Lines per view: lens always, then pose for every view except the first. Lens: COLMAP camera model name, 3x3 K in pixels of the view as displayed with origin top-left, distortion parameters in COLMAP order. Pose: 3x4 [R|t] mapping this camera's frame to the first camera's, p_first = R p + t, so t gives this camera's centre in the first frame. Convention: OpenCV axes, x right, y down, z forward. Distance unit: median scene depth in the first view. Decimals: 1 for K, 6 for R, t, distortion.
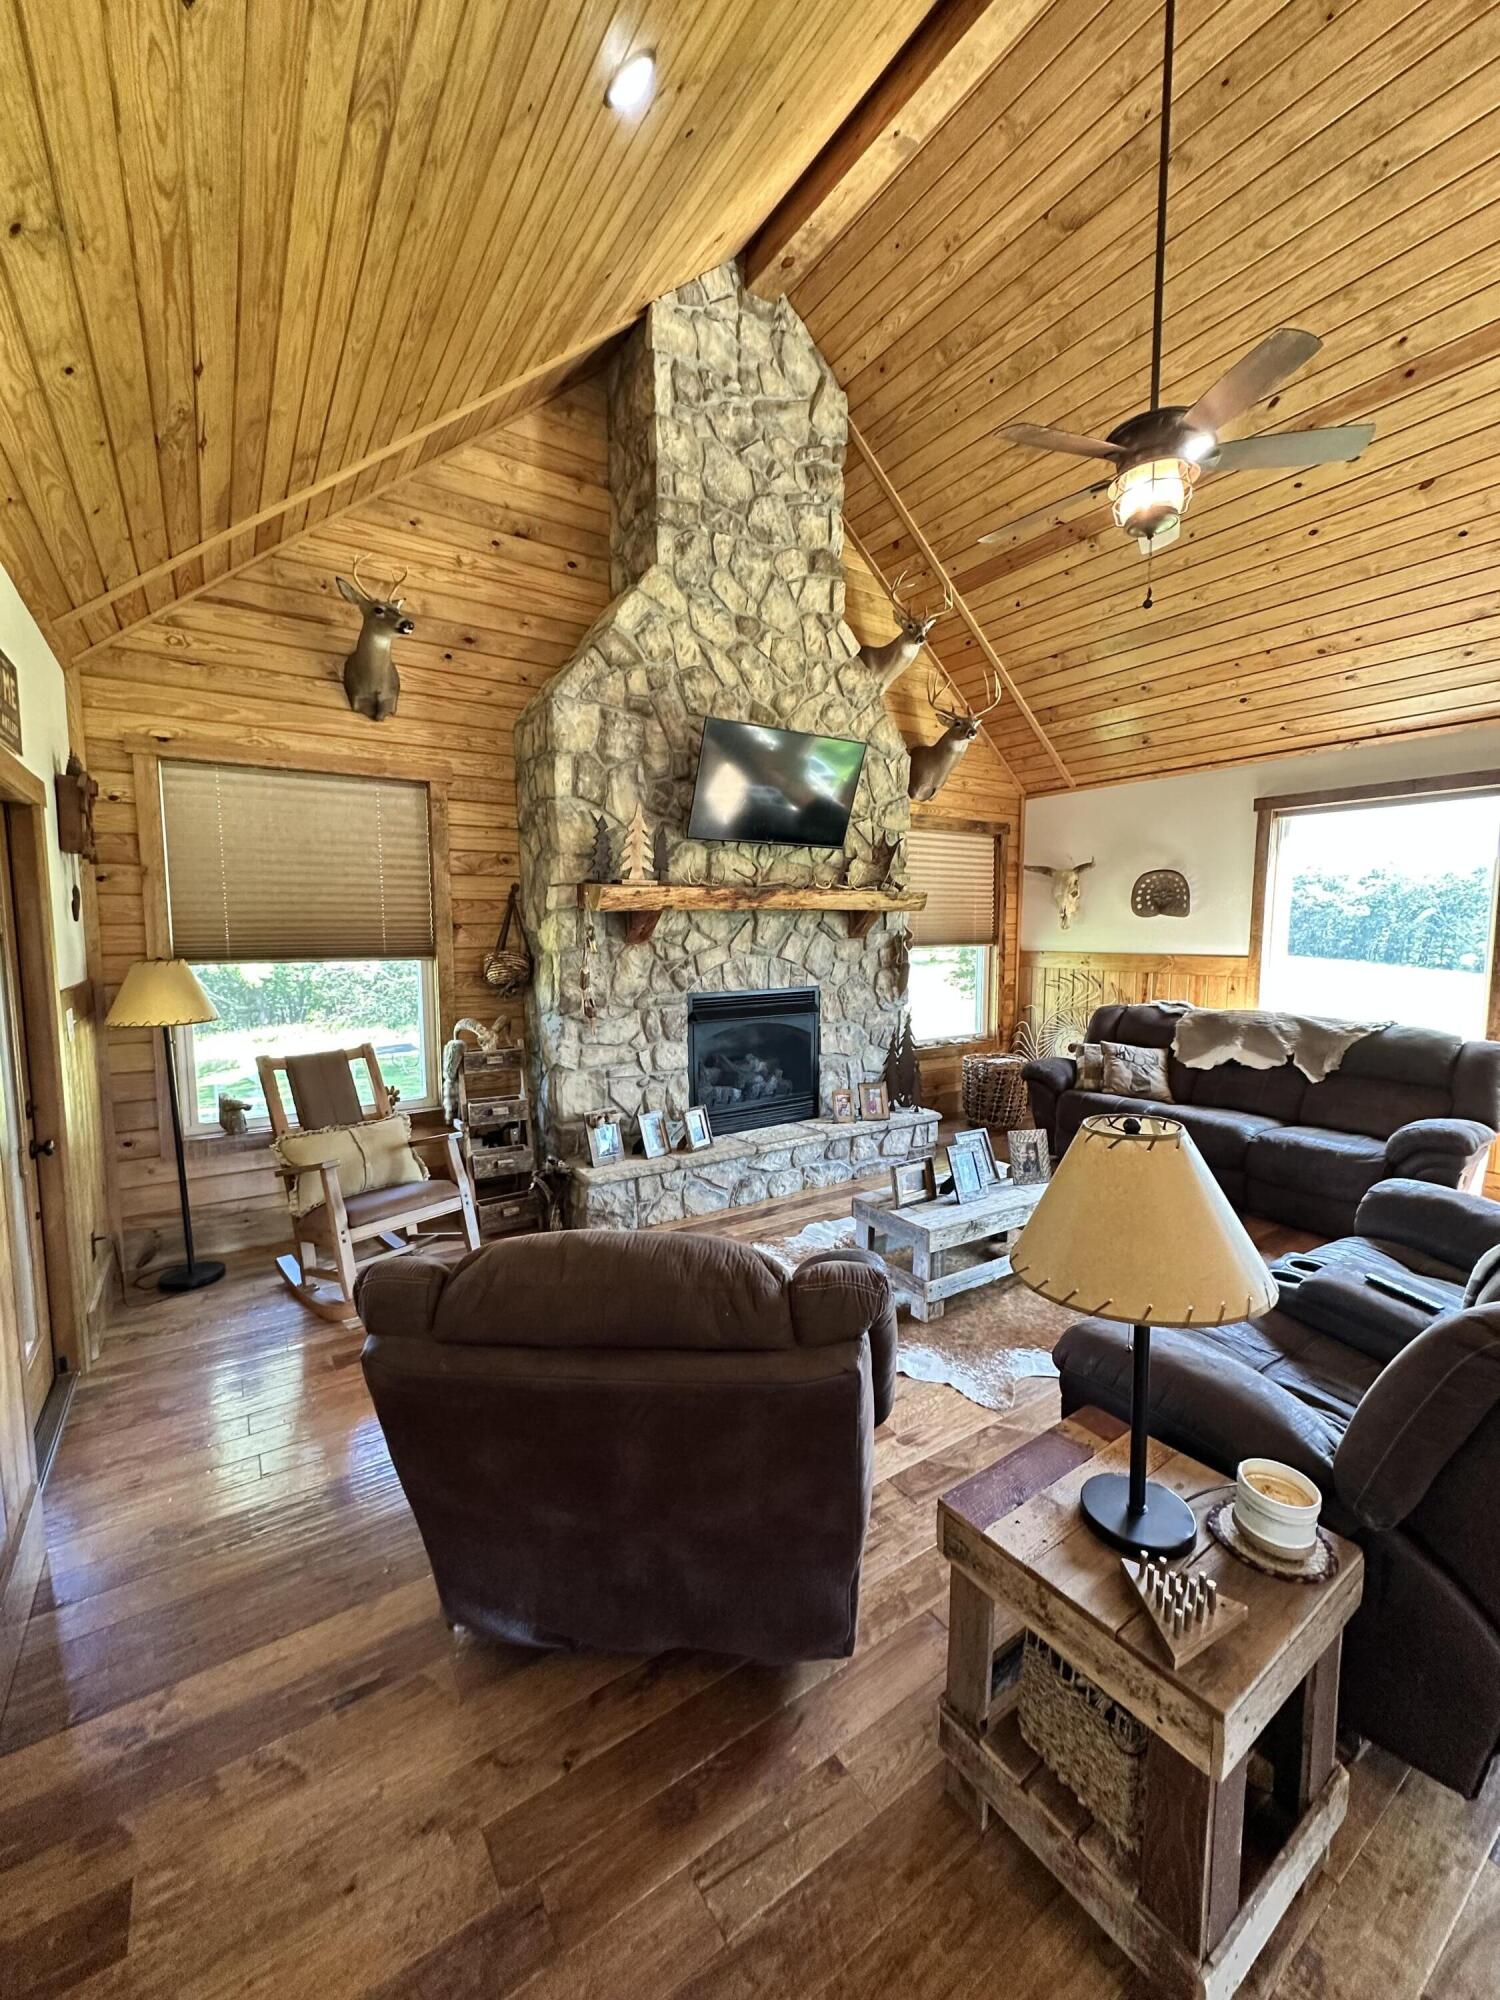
lens RADIAL K [[795.8, 0, 750.0], [0, 795.8, 1000.0], [0, 0, 1]] dist [-0.003104, 0.000636]
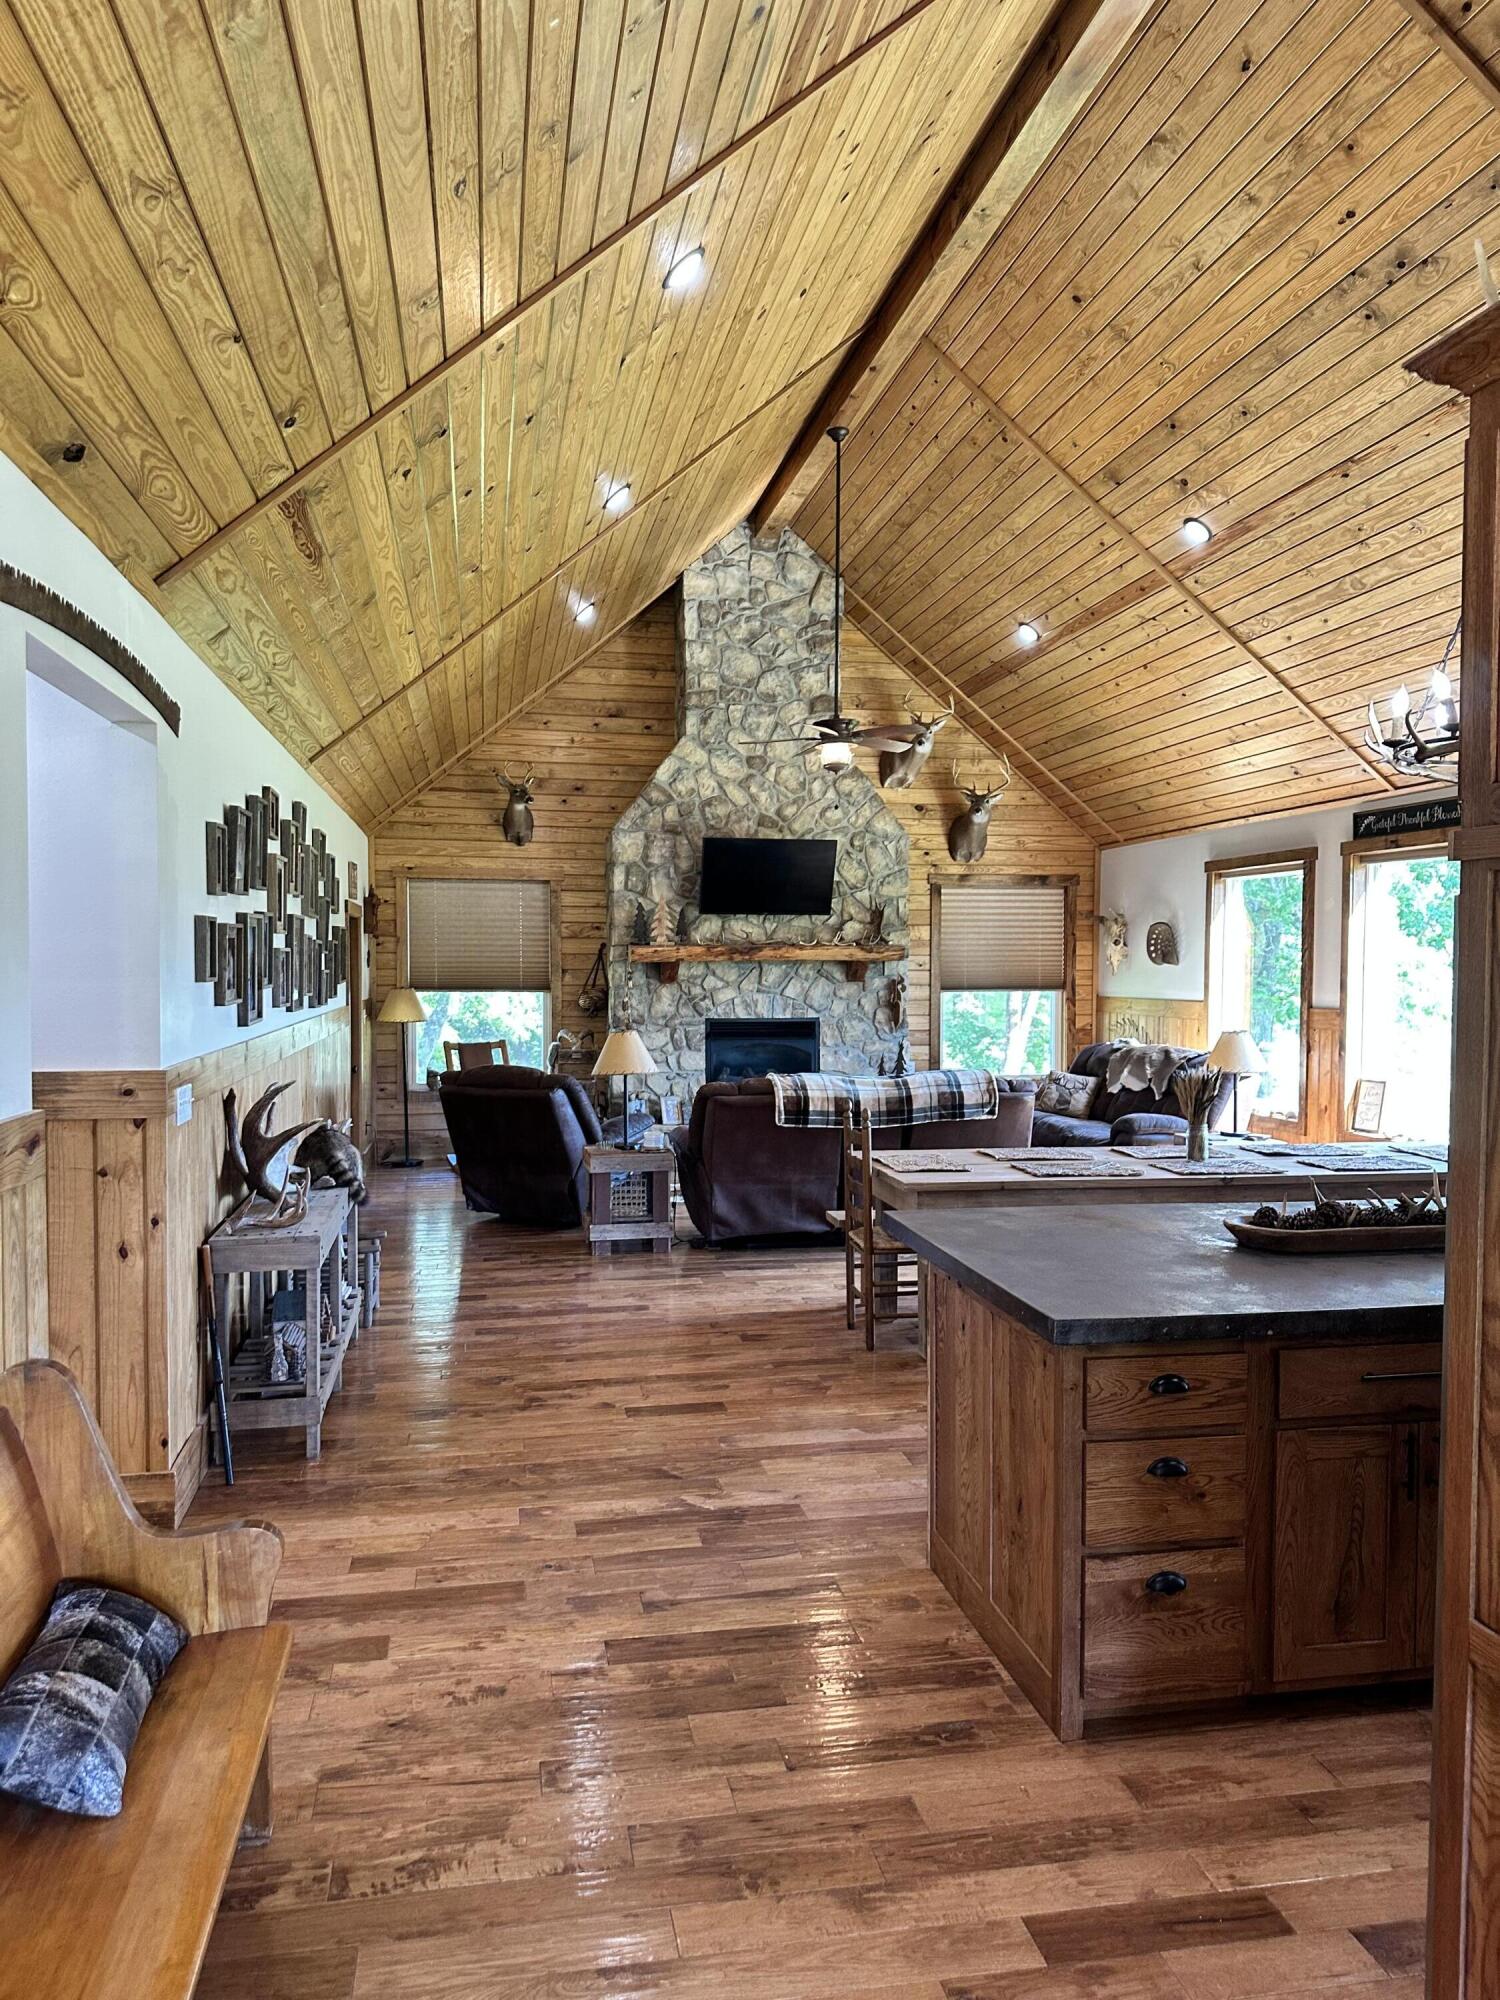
lens RADIAL K [[1384.3, 0, 736.9], [0, 1384.3, 1008.0], [0, 0, 1]] dist [0.190649, -0.390135]
pose [[0.916798, 0.017452, -0.398969, 1.006695], [-0.041499, 0.997799, -0.051715, 0.103795], [0.397188, 0.063969, 0.915505, -1.320765]]
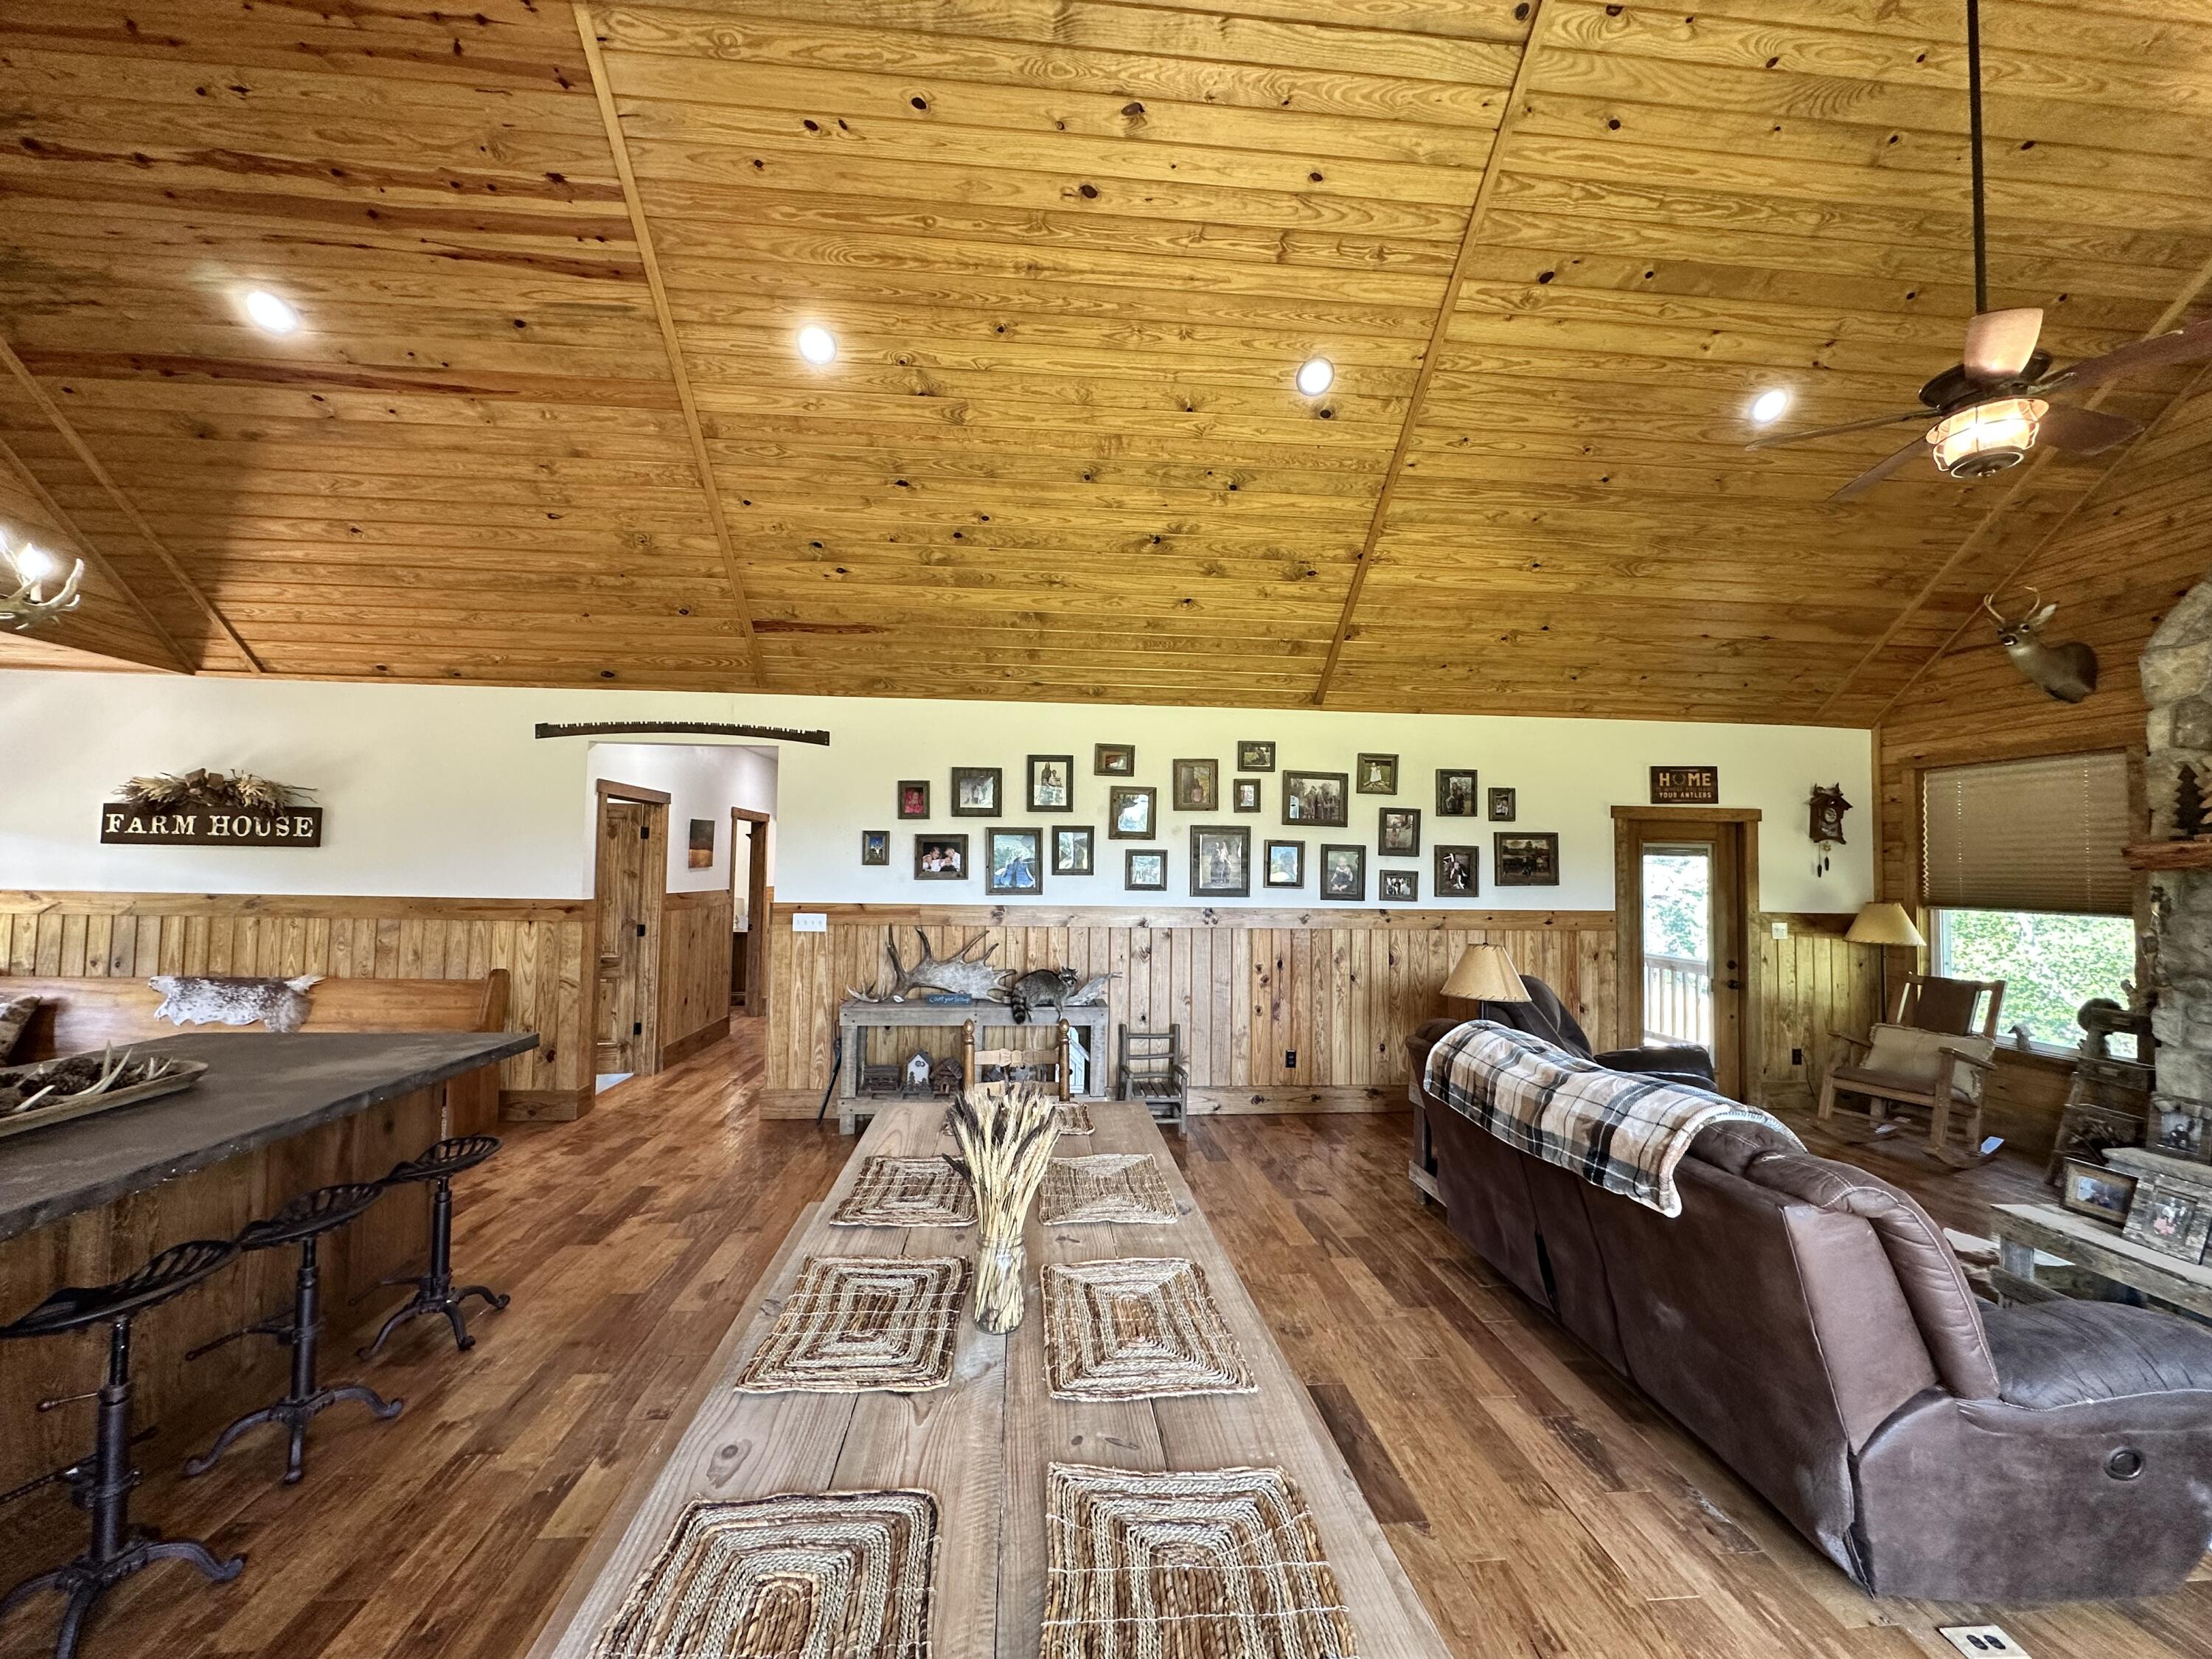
lens RADIAL K [[880.1, 0, 1106.0], [0, 880.1, 829.5], [0, 0, 1]] dist [-0.003104, 0.000636]
pose [[-0.481609, -0.043779, -0.875292, 1.170540], [-0.095719, 0.995404, 0.002881, -0.040868], [0.871143, 0.085170, -0.483586, 0.387028]]
